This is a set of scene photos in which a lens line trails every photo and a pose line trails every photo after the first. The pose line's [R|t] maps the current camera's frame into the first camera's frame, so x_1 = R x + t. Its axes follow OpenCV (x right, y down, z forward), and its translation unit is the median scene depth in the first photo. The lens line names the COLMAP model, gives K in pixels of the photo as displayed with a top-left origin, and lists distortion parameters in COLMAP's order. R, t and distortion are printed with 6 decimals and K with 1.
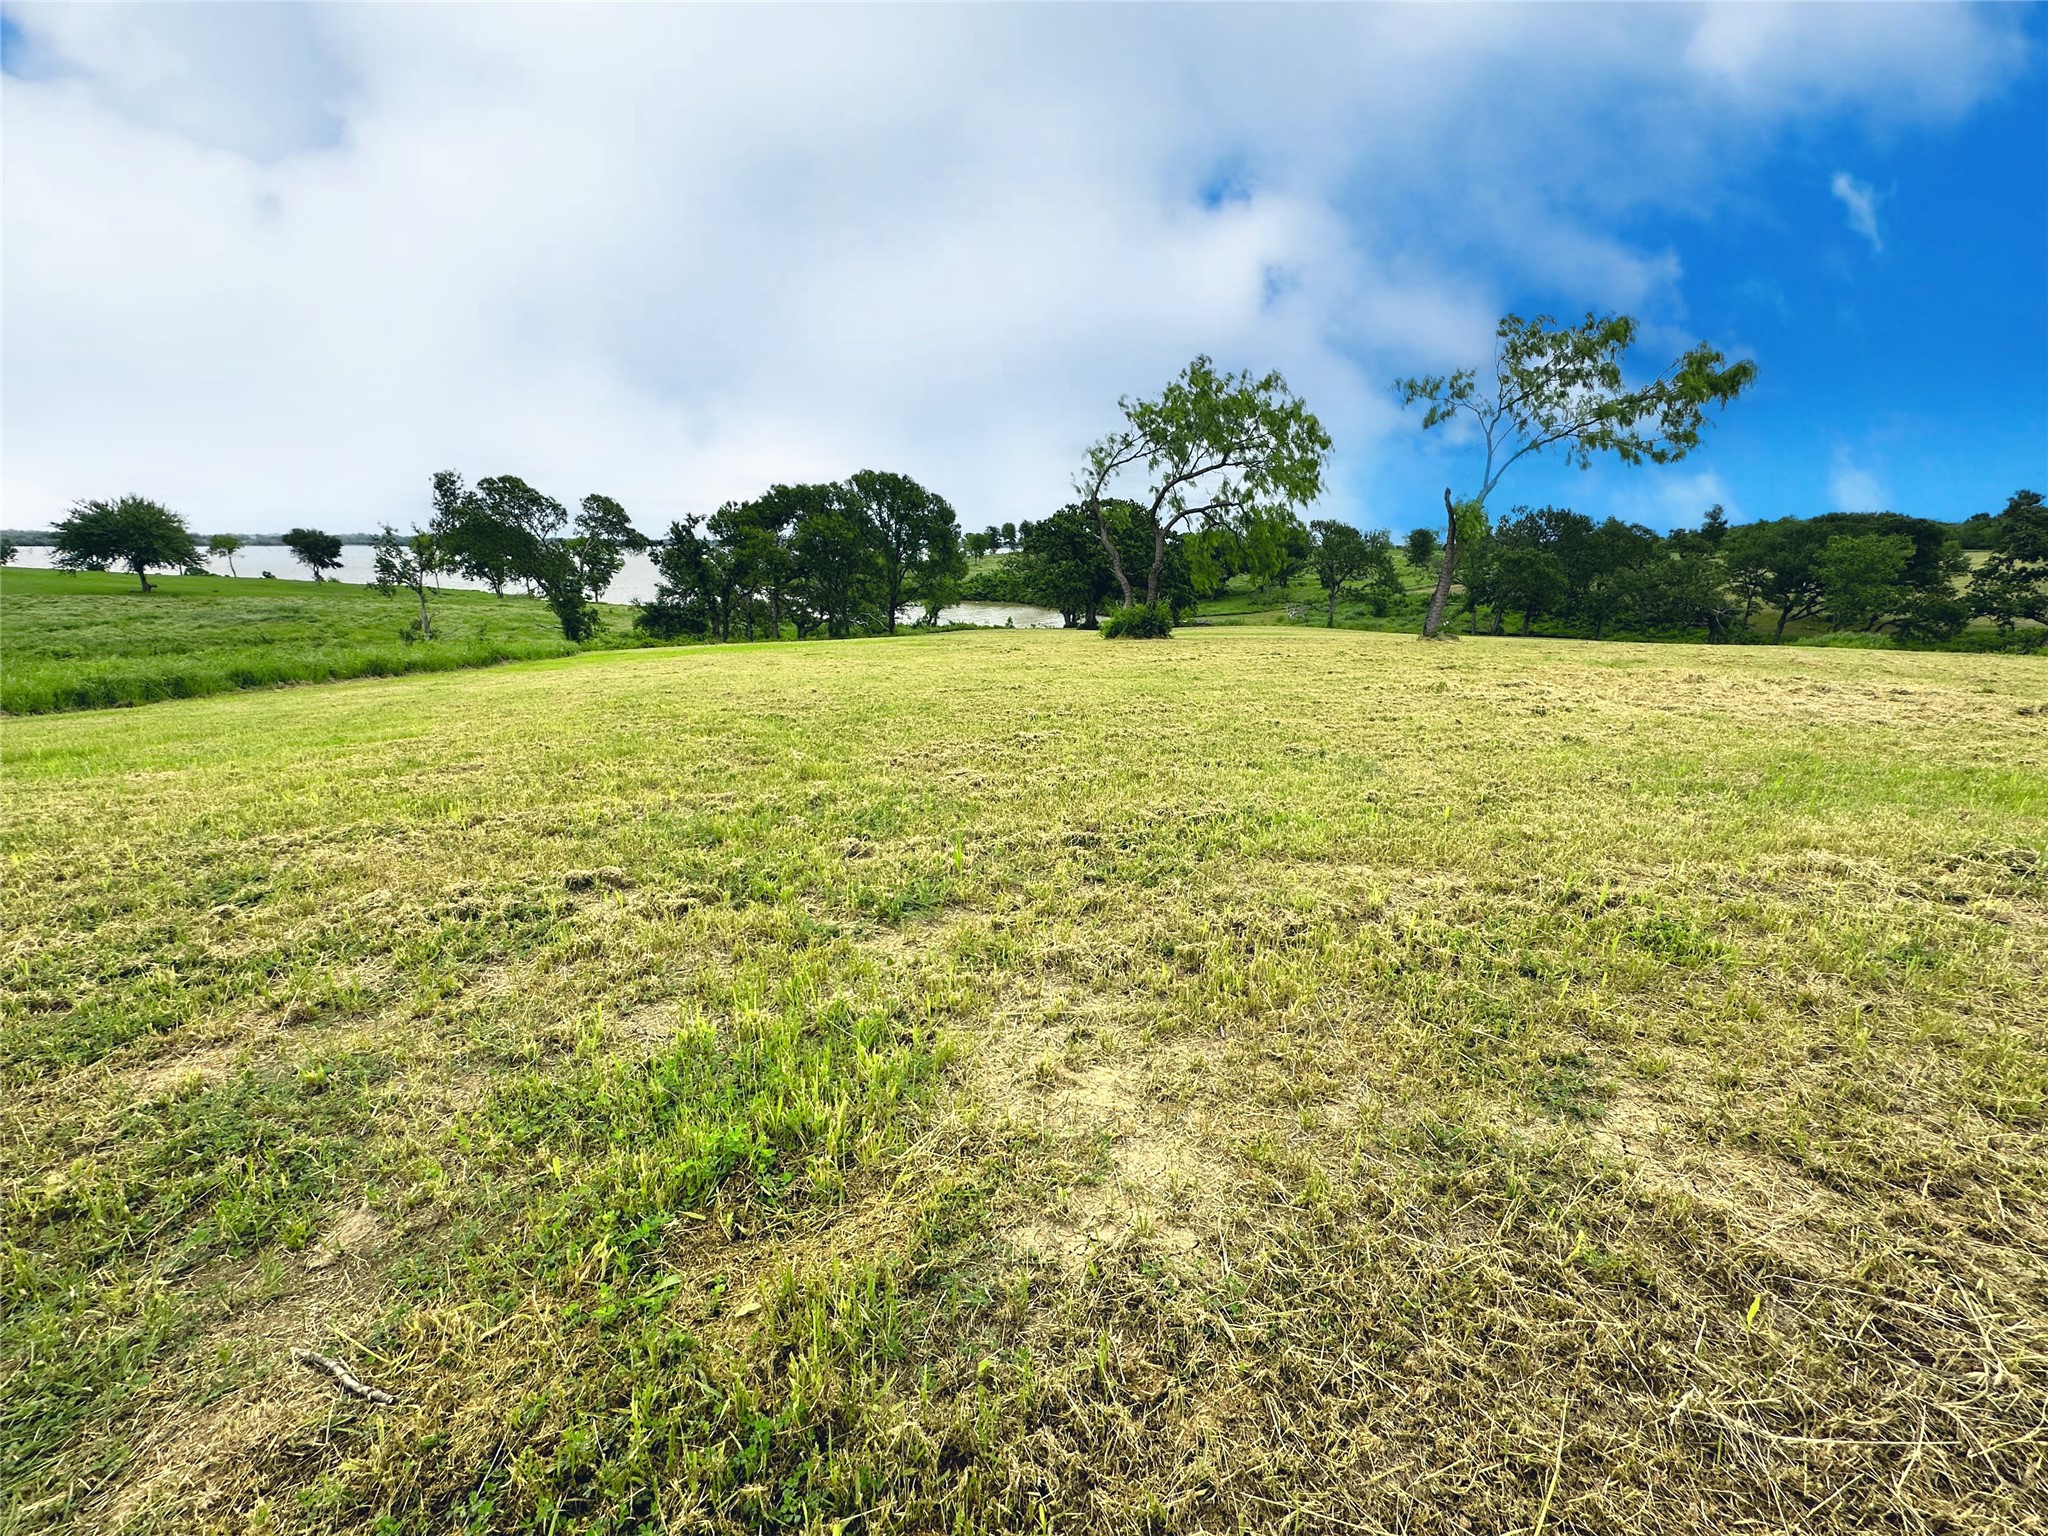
lens RADIAL K [[815.2, 0, 1022.3], [0, 815.2, 778.5], [0, 0, 1]] dist [-0.001069, 0.000500]
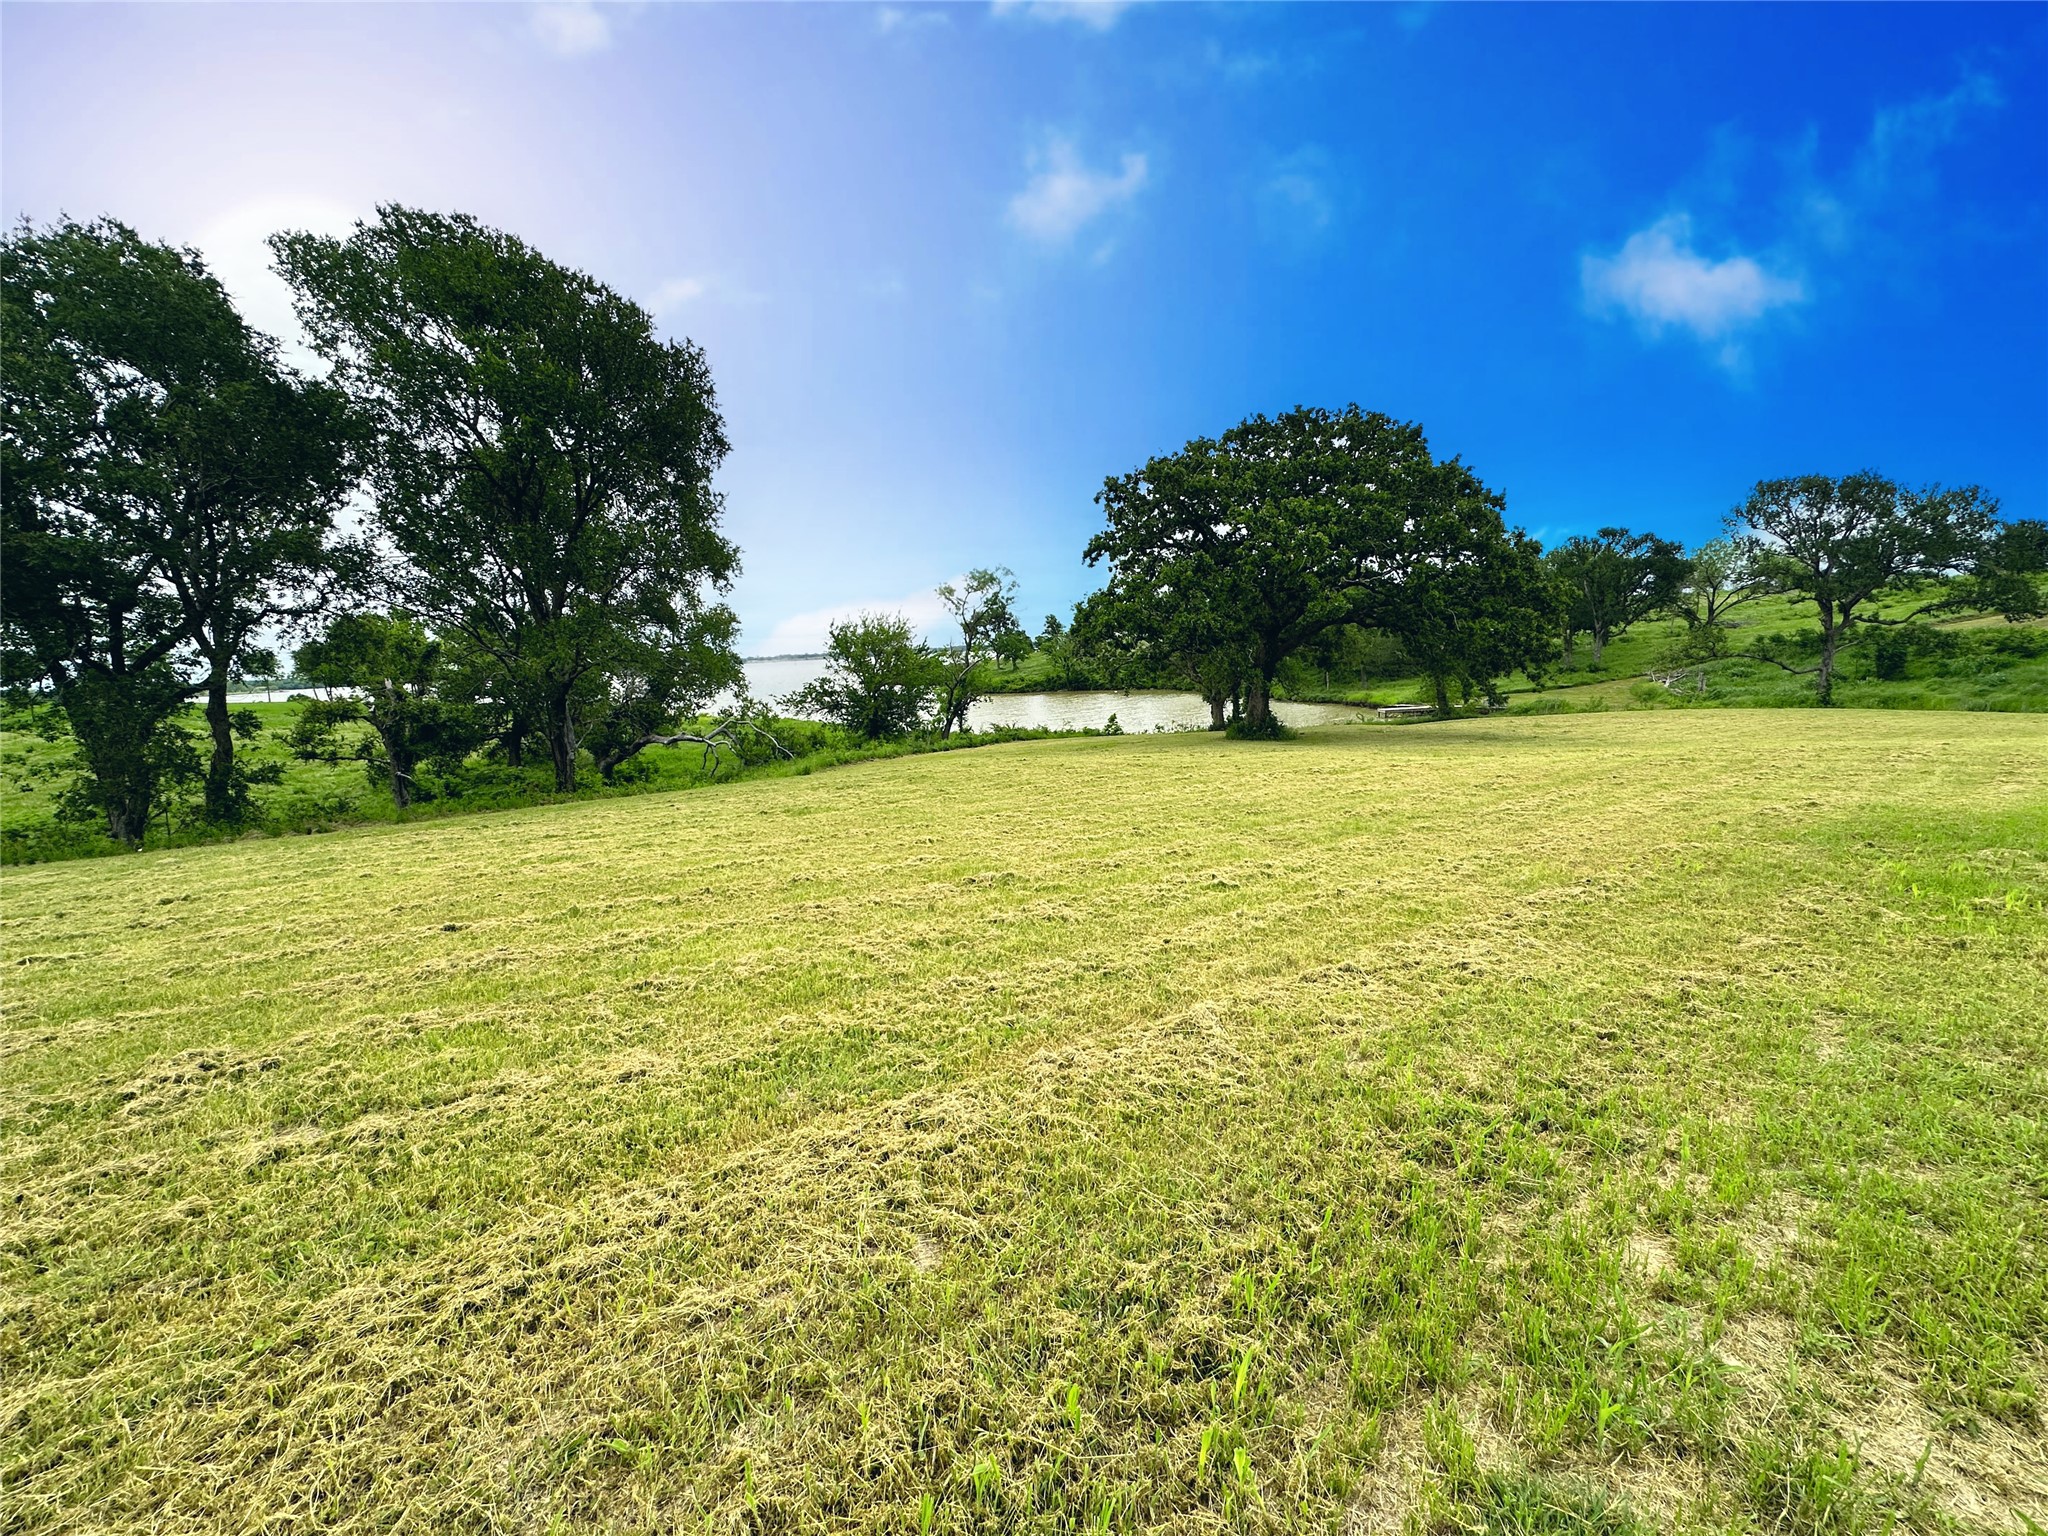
lens RADIAL K [[815.2, 0, 1022.3], [0, 815.2, 778.5], [0, 0, 1]] dist [-0.001069, 0.000500]
pose [[0.973228, -0.025560, -0.228415, 0.048874], [-0.002416, 0.992605, -0.121367, -0.089228], [0.229828, 0.118669, 0.965969, 0.469626]]
